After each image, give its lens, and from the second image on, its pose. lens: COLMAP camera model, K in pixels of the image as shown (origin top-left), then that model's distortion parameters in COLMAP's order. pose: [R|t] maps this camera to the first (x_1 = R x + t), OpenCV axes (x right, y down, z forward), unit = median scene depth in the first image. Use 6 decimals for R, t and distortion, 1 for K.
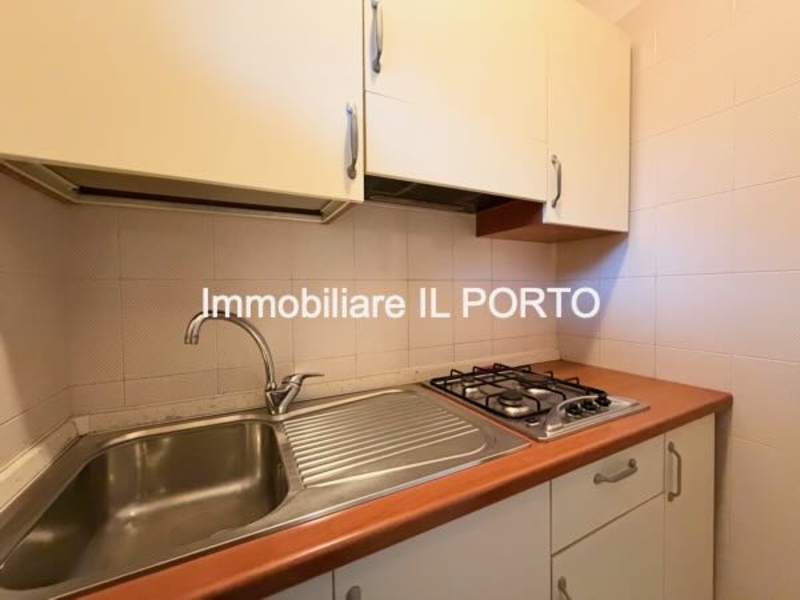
lens RADIAL K [[318.2, 0, 397.7], [0, 318.2, 296.5], [0, 0, 1]] dist [-0.003160, 0.000193]
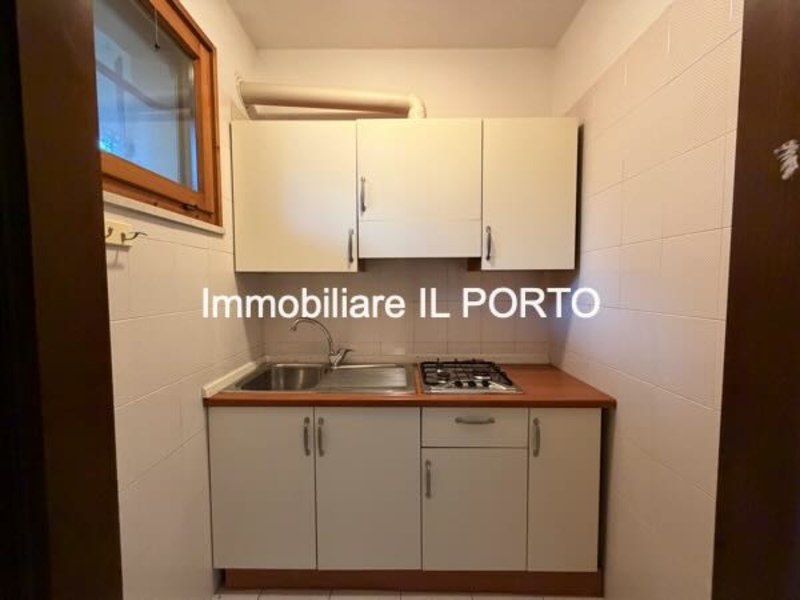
lens RADIAL K [[318.2, 0, 402.0], [0, 318.2, 300.7], [0, 0, 1]] dist [-0.003160, 0.000193]
pose [[0.889607, 0.034549, -0.455417, 0.970521], [-0.019840, 0.999117, 0.037040, -0.153992], [0.456295, -0.023916, 0.889507, -0.670837]]
